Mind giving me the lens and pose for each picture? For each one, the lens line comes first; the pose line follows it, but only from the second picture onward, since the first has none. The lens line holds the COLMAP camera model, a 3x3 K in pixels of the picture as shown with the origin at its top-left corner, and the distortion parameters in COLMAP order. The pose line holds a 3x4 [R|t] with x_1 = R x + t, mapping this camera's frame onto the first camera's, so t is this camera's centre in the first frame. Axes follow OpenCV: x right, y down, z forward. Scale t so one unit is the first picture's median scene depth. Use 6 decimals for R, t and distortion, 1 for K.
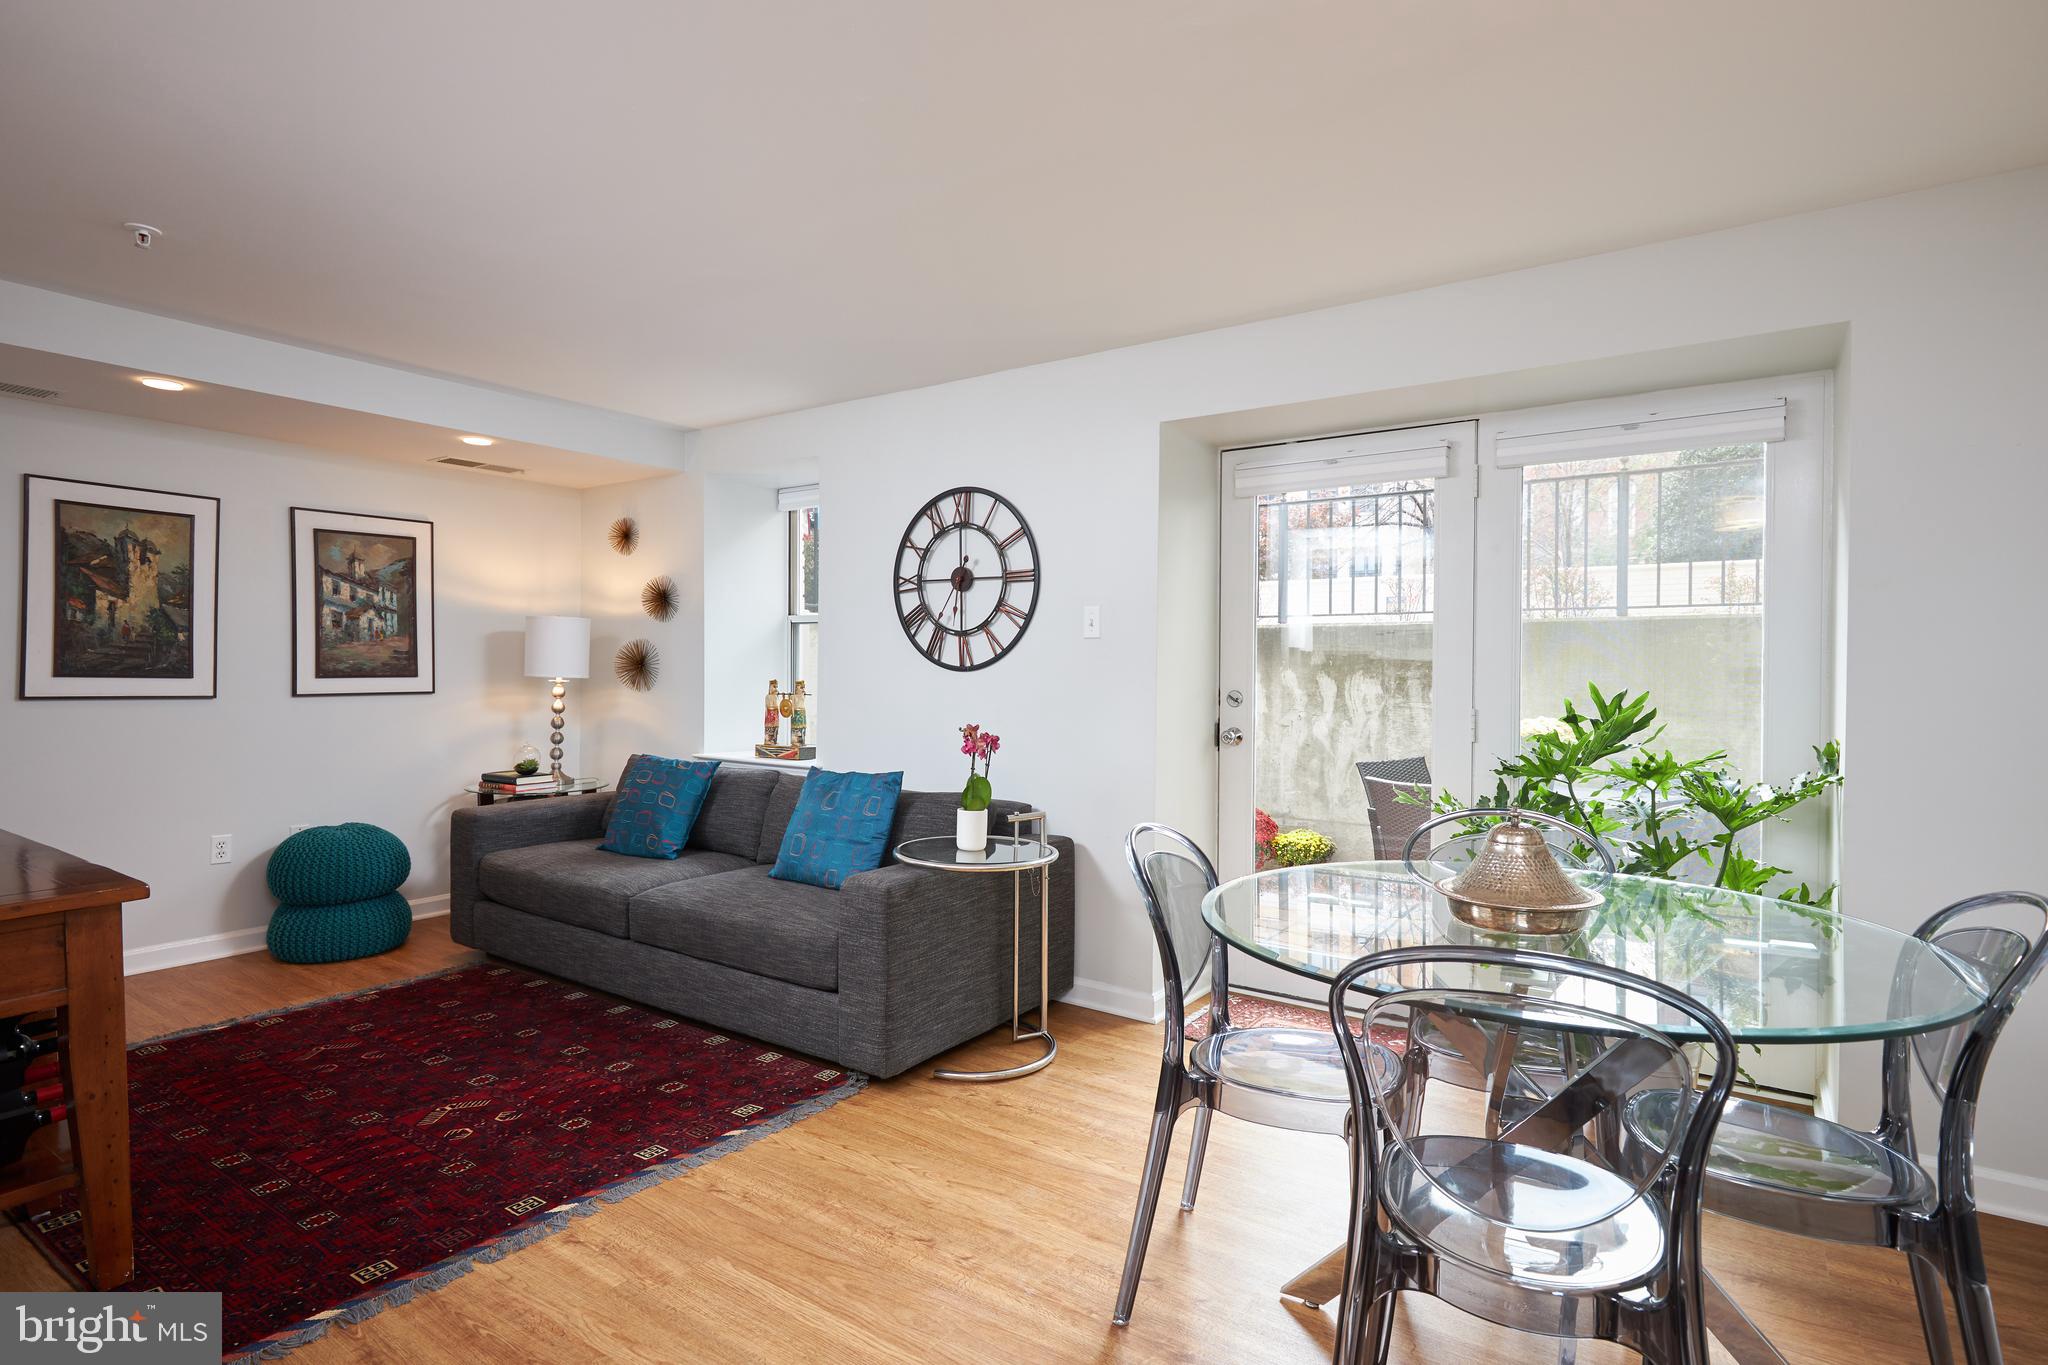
lens RADIAL K [[1013.8, 0, 1034.0], [0, 1013.8, 676.7], [0, 0, 1]] dist [0.007909, 0.000965]
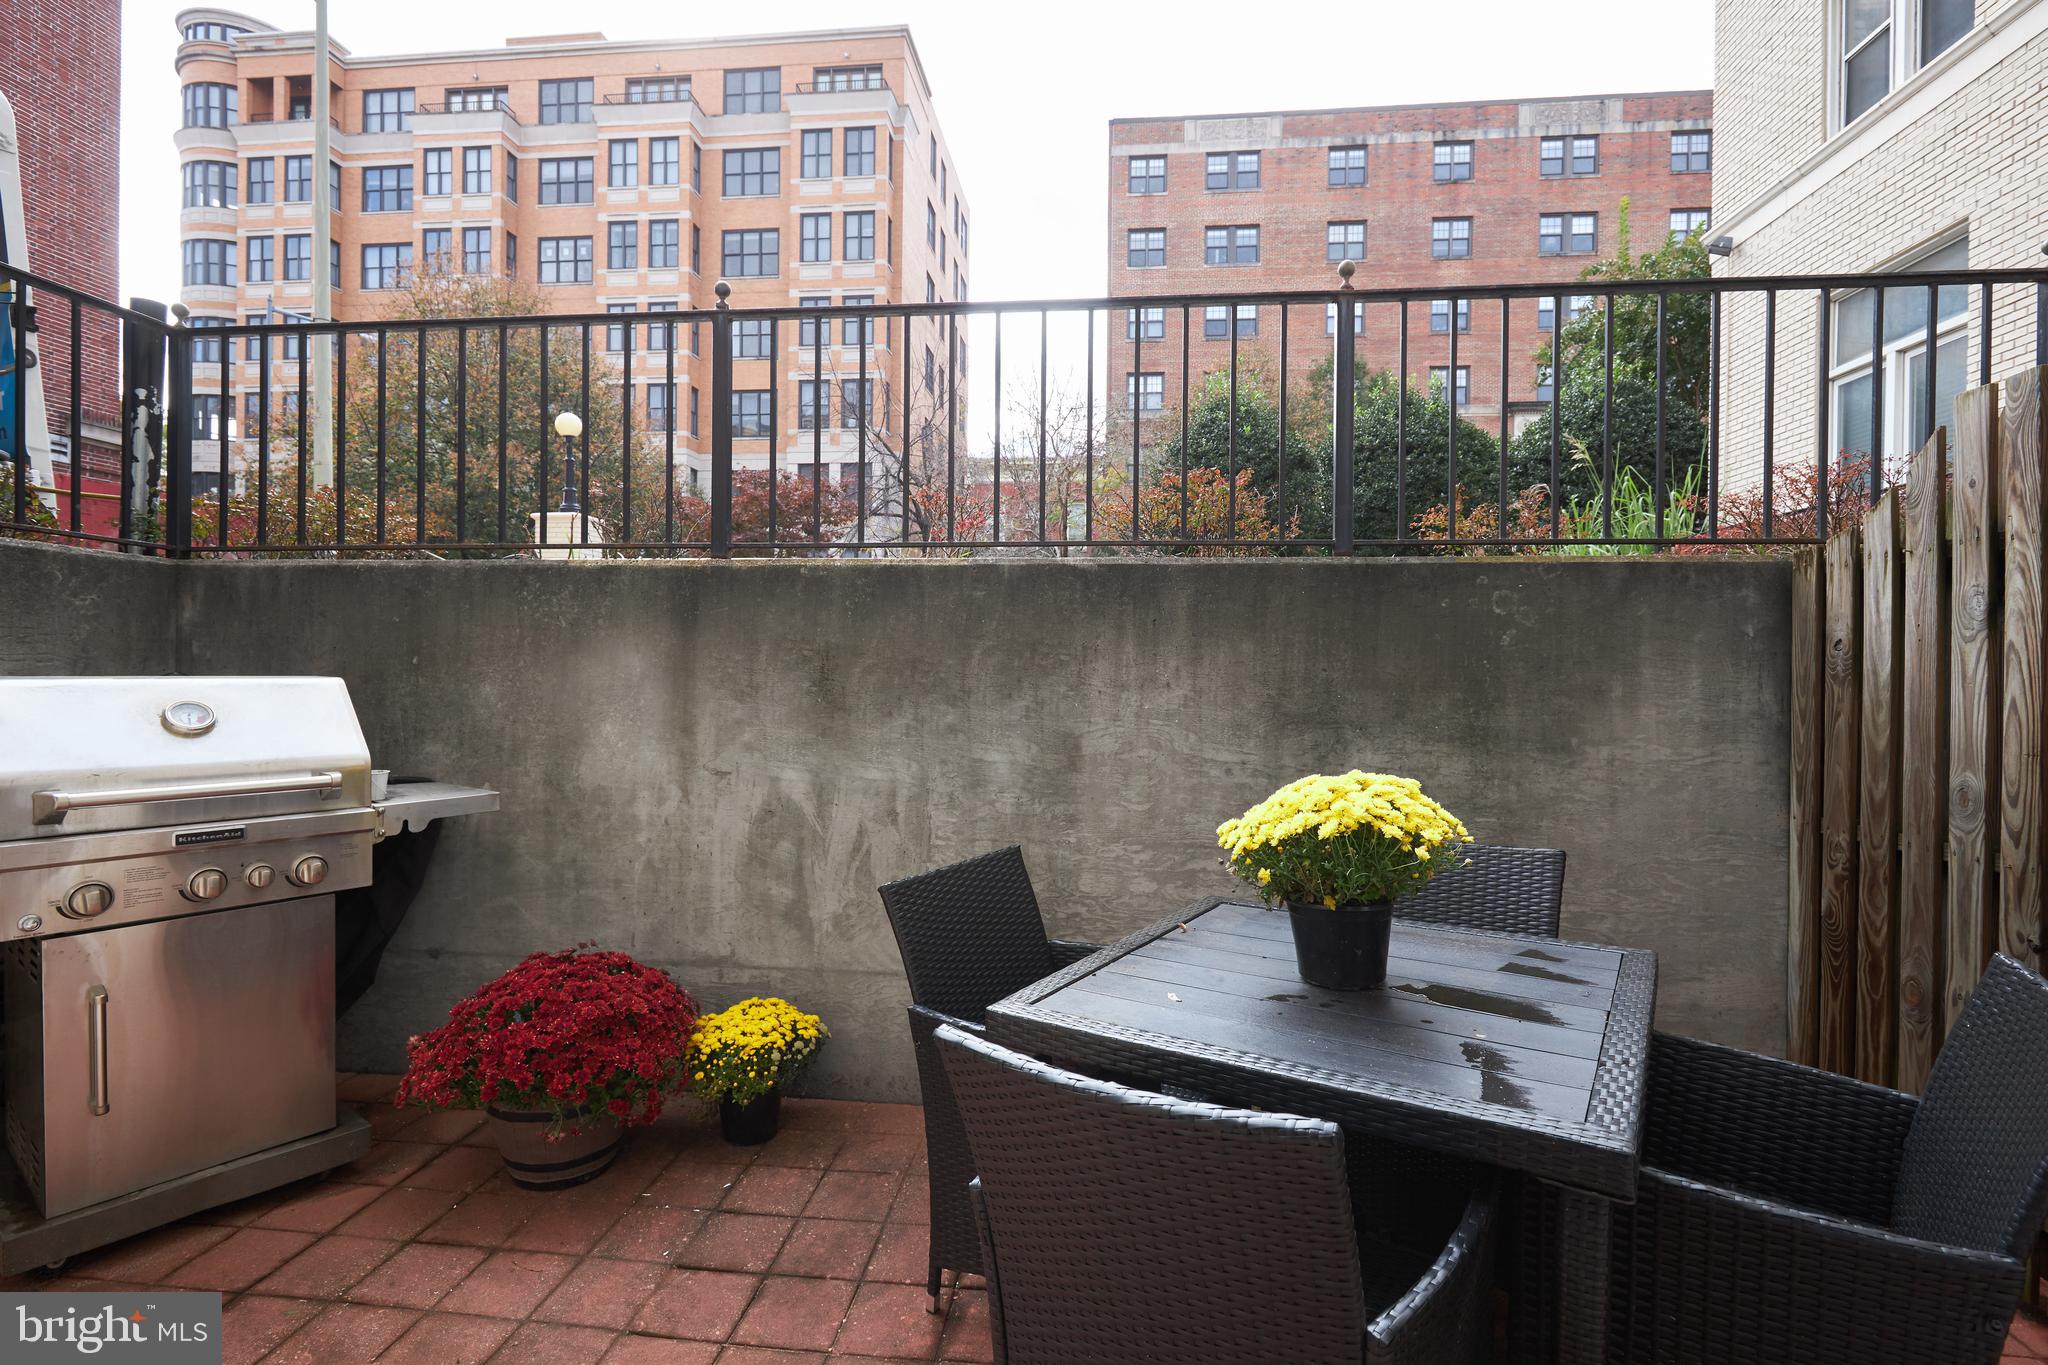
lens RADIAL K [[946.2, 0, 1021.6], [0, 946.2, 679.8], [0, 0, 1]] dist [-0.002534, -0.000102]
pose [[0.882651, -0.000110, 0.470029, 0.264877], [-0.001145, 0.999996, 0.002385, 0.005756], [-0.470028, -0.002644, 0.882648, 0.884189]]
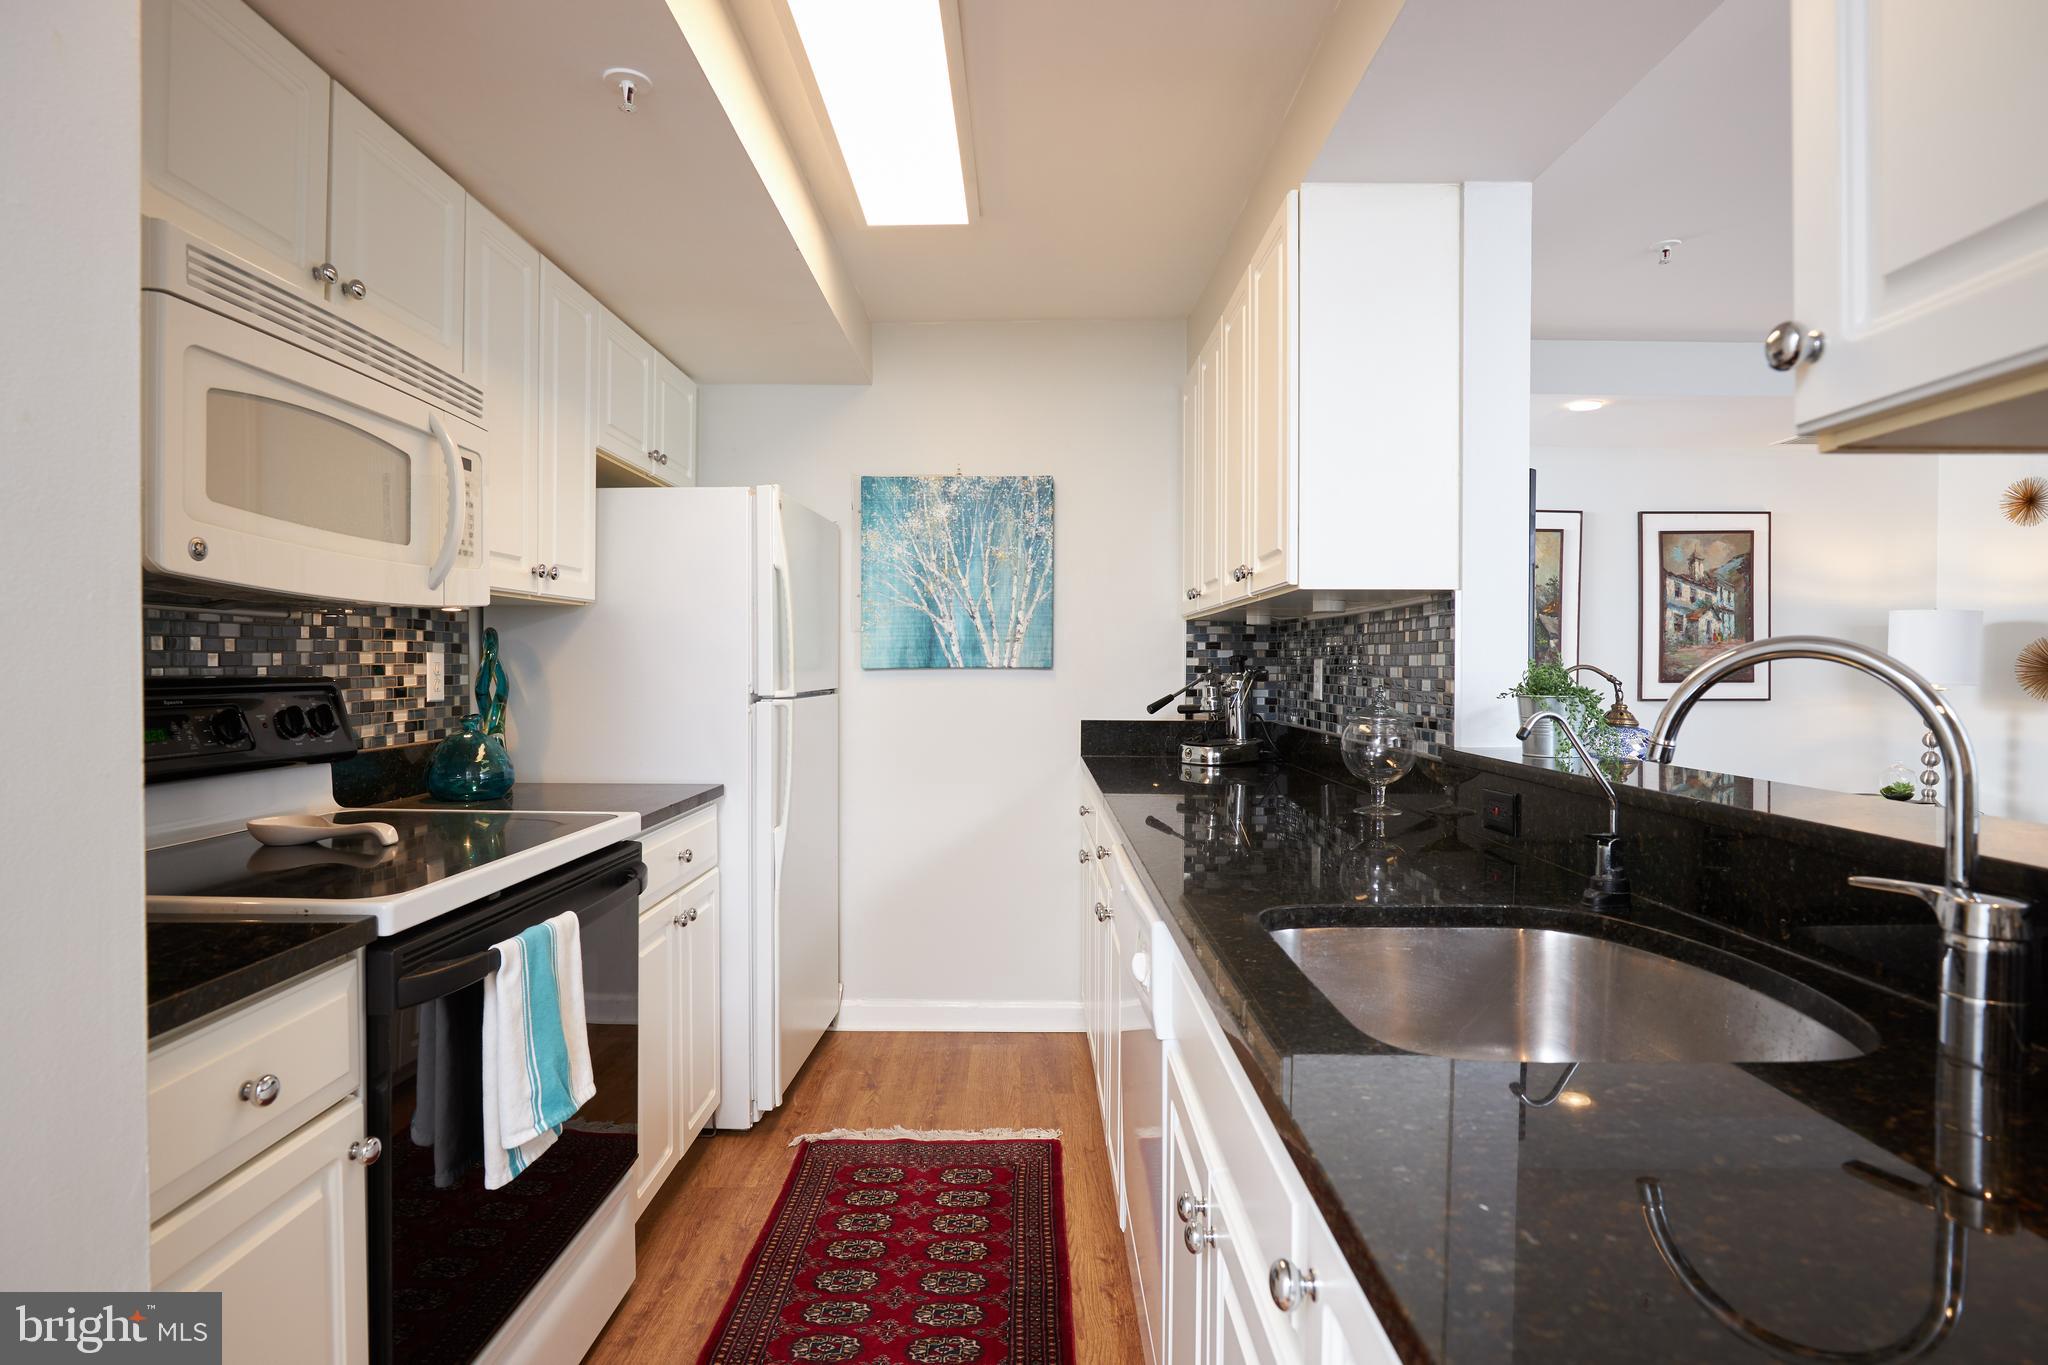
lens RADIAL K [[1022.2, 0, 1030.1], [0, 1022.2, 682.7], [0, 0, 1]] dist [-0.014508, -0.000685]
pose [[0.565559, 0.009389, -0.824654, -0.261903], [-0.007422, 0.999953, 0.006295, -0.000482], [0.824674, 0.002560, 0.565602, -0.065166]]
